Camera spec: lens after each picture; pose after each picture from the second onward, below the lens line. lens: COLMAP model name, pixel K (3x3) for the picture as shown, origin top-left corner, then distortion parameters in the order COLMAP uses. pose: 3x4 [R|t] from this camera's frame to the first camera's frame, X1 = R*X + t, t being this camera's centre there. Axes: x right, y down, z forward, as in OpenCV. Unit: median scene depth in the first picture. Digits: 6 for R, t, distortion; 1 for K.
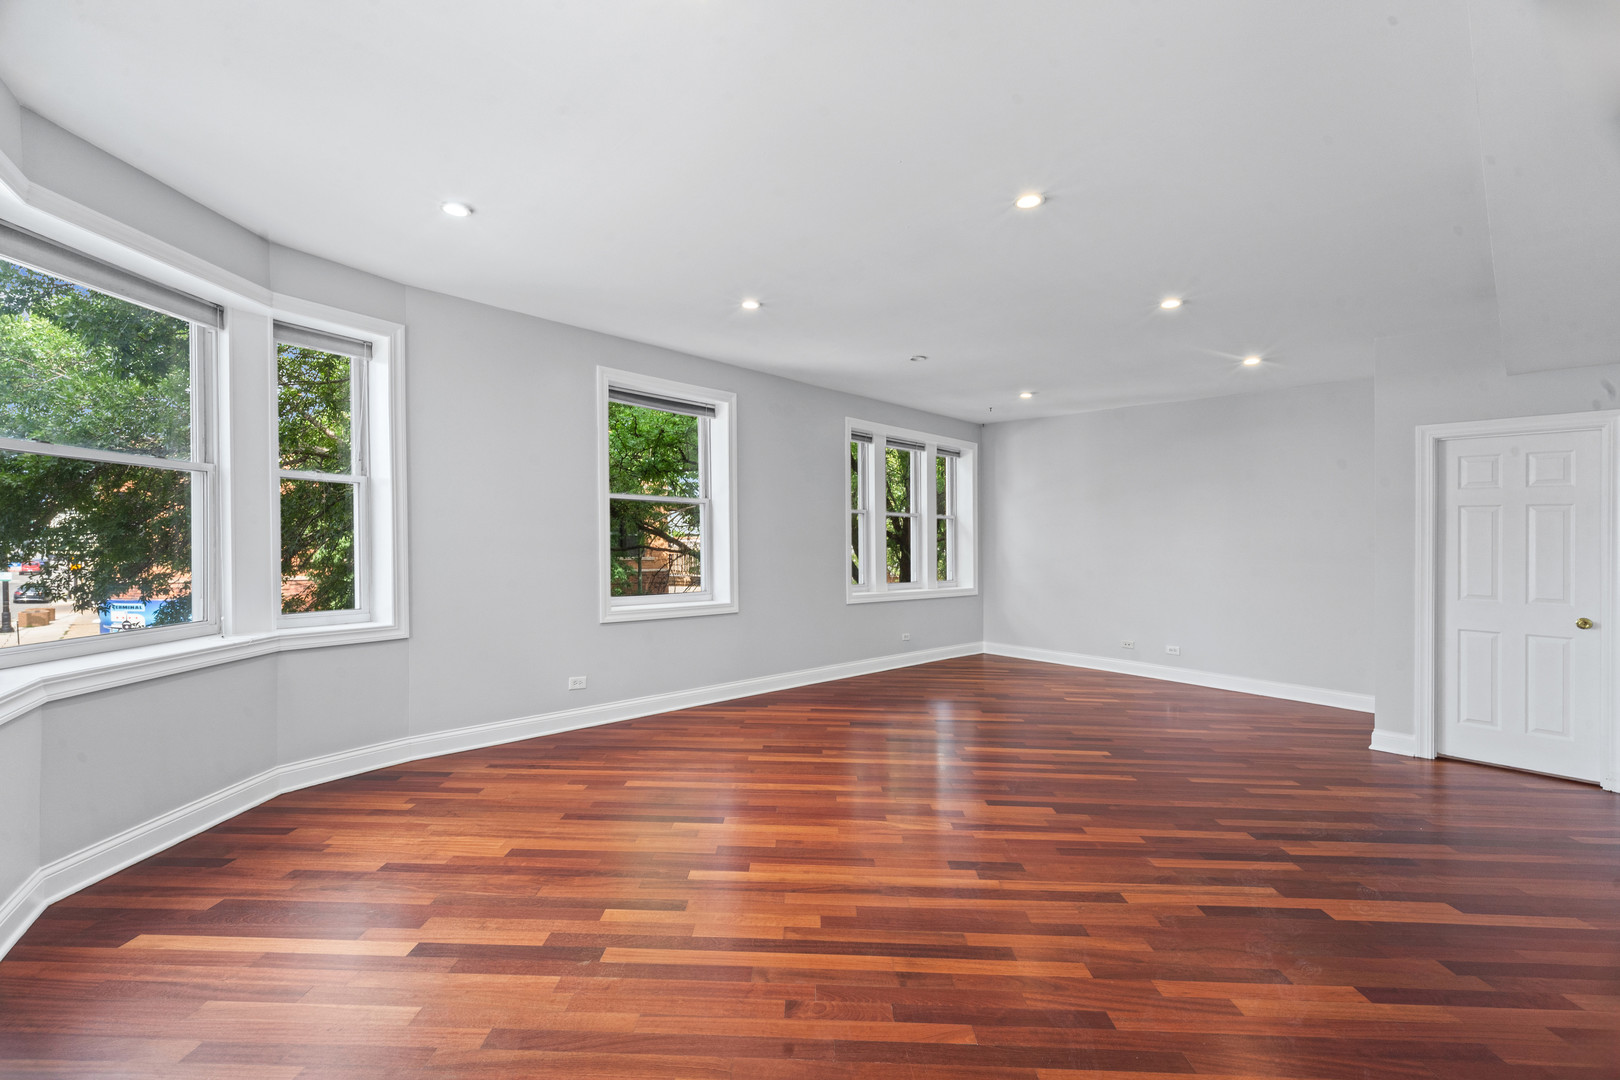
lens RADIAL K [[685.5, 0, 798.8], [0, 685.5, 534.2], [0, 0, 1]] dist [-0.001238, -0.000304]
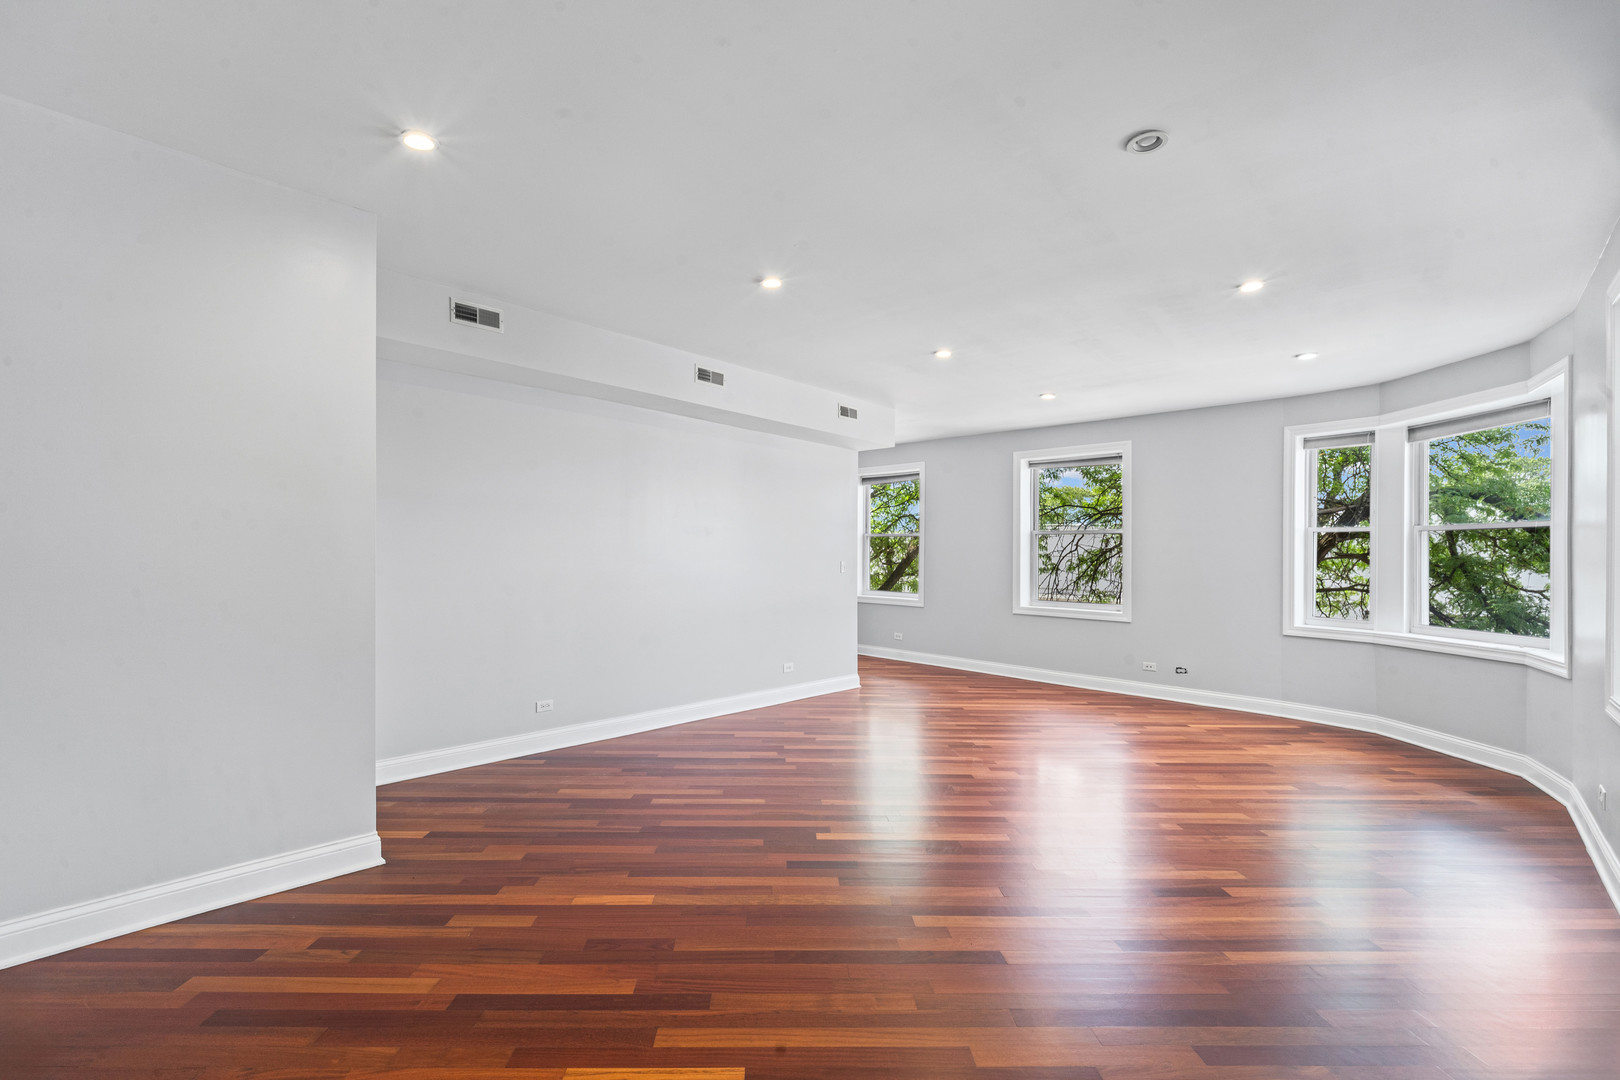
lens RADIAL K [[685.5, 0, 798.8], [0, 685.5, 534.2], [0, 0, 1]] dist [-0.001238, -0.000304]
pose [[-0.998979, -0.015300, -0.042505, 0.745265], [-0.014034, 0.999454, -0.029928, 0.002830], [0.042939, -0.029301, -0.998648, 2.636077]]
